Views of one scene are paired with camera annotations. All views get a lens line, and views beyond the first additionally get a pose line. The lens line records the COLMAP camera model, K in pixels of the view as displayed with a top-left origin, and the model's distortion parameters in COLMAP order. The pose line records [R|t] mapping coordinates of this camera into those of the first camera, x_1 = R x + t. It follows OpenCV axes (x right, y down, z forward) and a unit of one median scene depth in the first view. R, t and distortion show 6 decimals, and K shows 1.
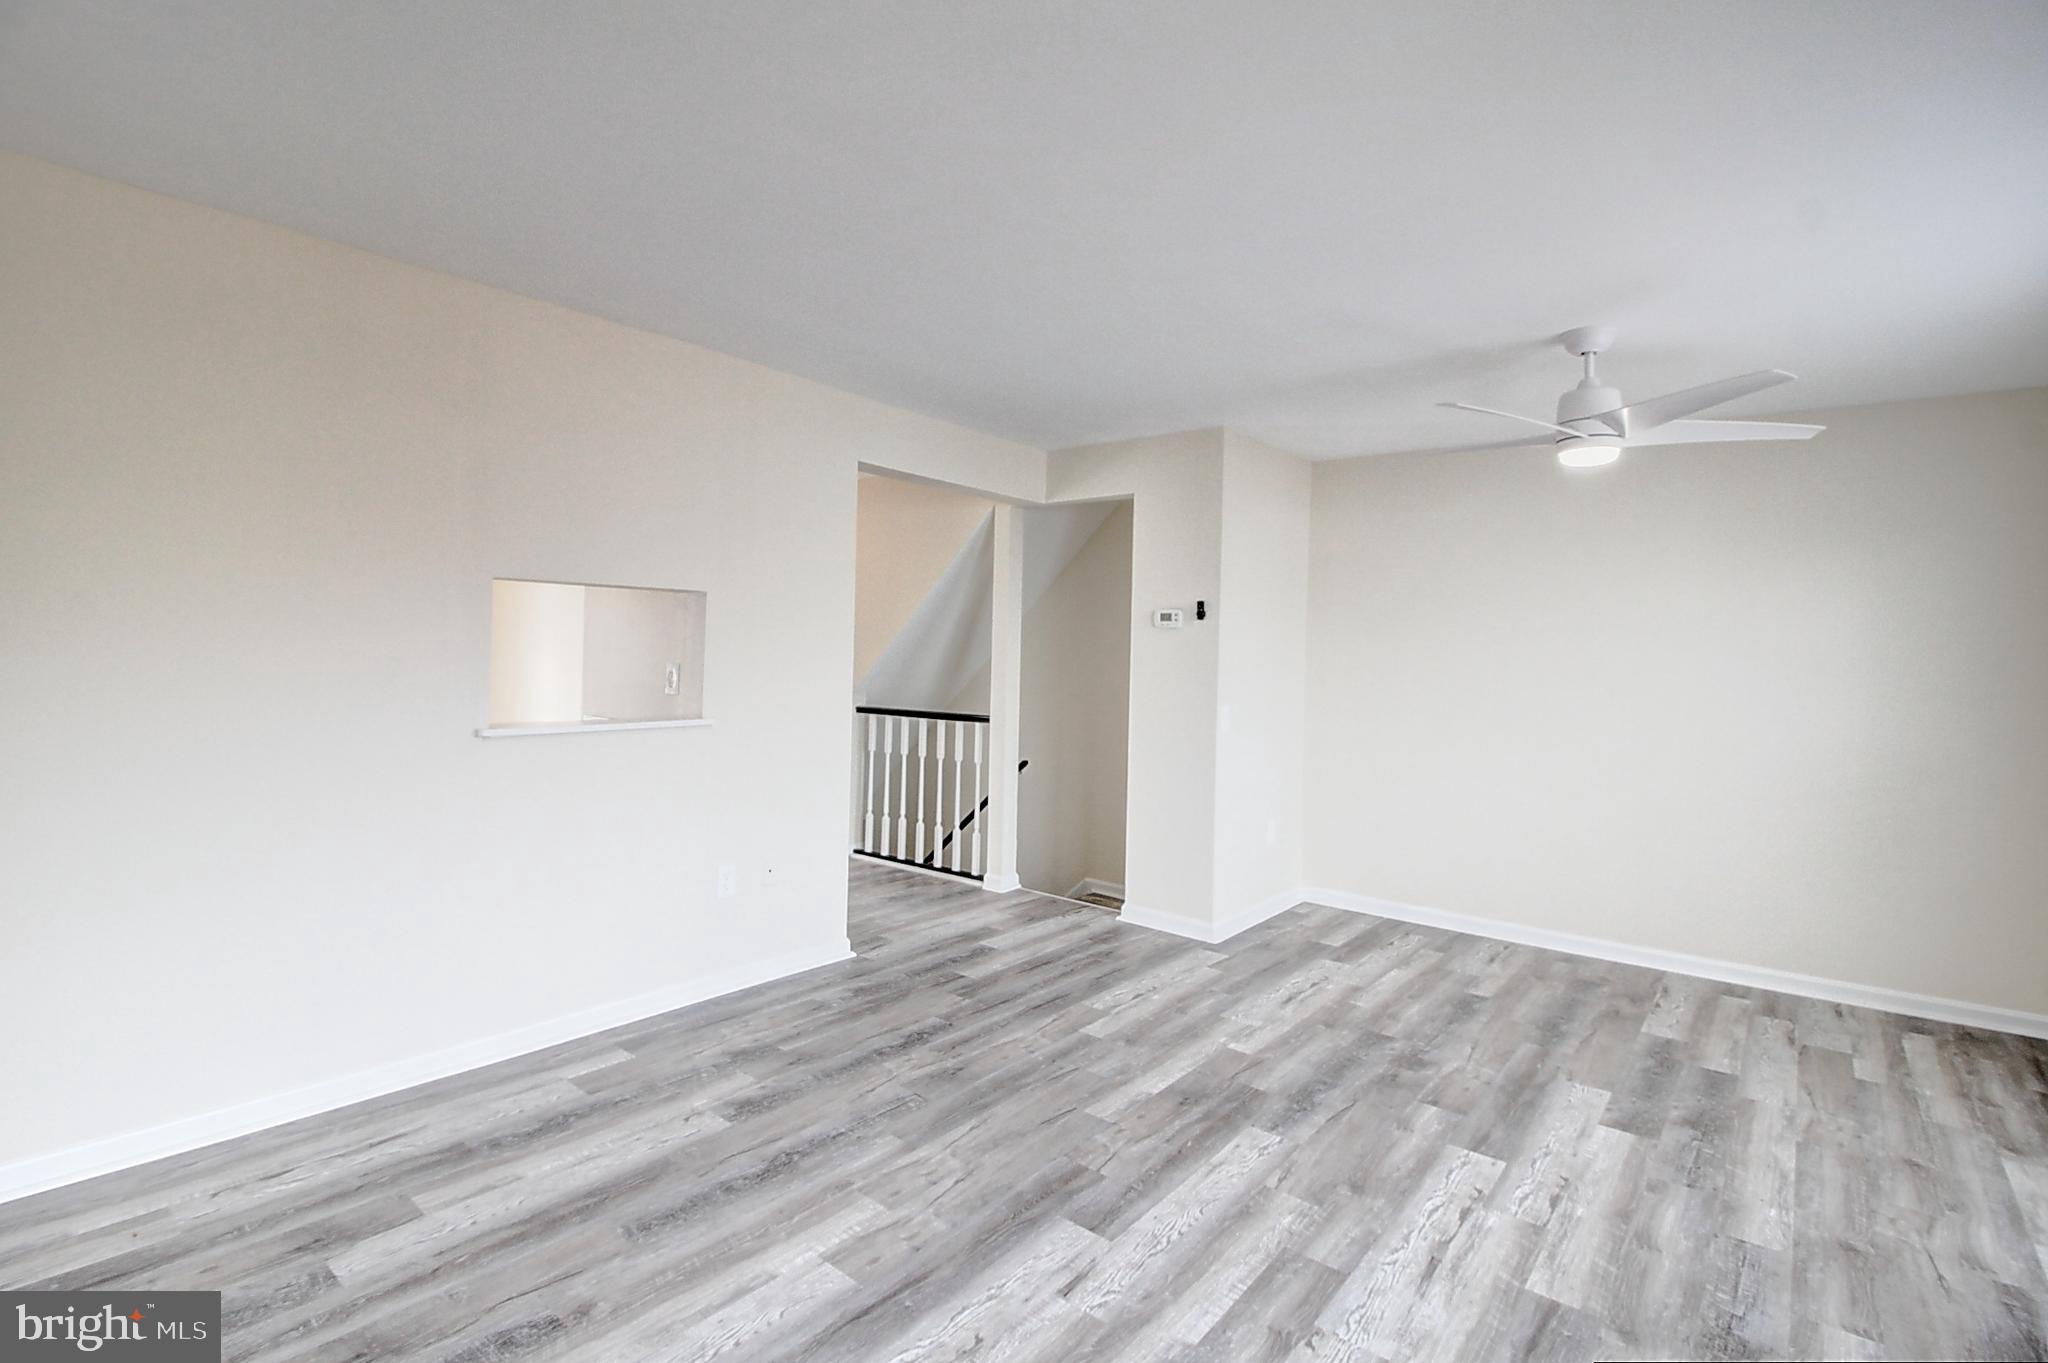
lens RADIAL K [[948.6, 0, 1031.6], [0, 948.6, 680.5], [0, 0, 1]] dist [-0.010281, -0.007543]
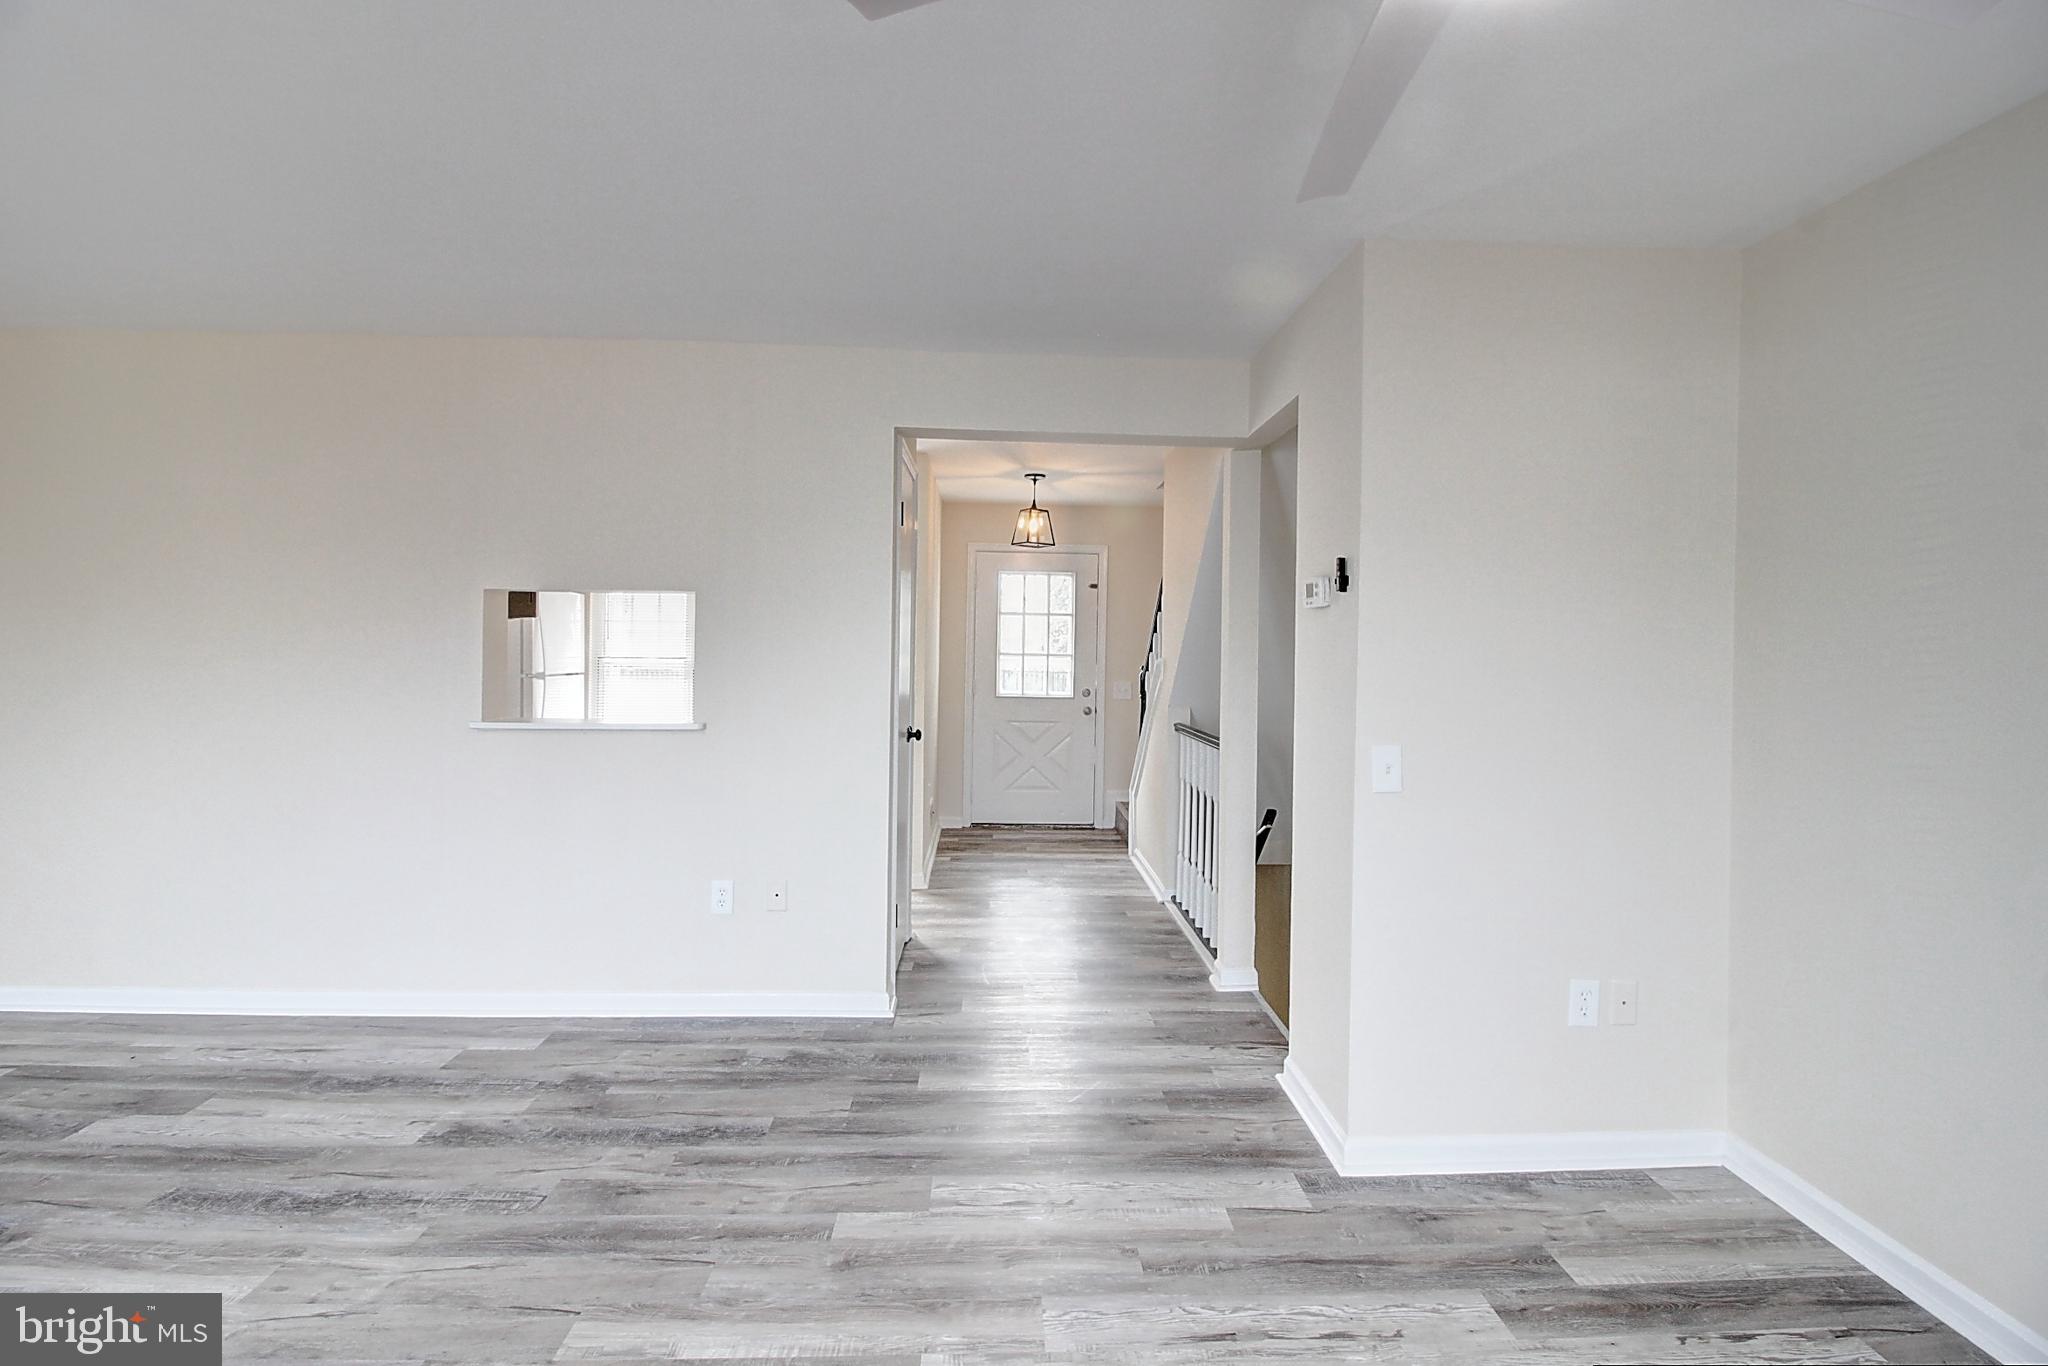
lens RADIAL K [[948.6, 0, 1030.4], [0, 948.6, 663.8], [0, 0, 1]] dist [-0.010281, -0.007543]
pose [[0.660296, -0.003858, -0.750996, 0.642573], [-0.015203, 0.999713, -0.018502, -0.009794], [0.750852, 0.023634, 0.660048, 0.649541]]
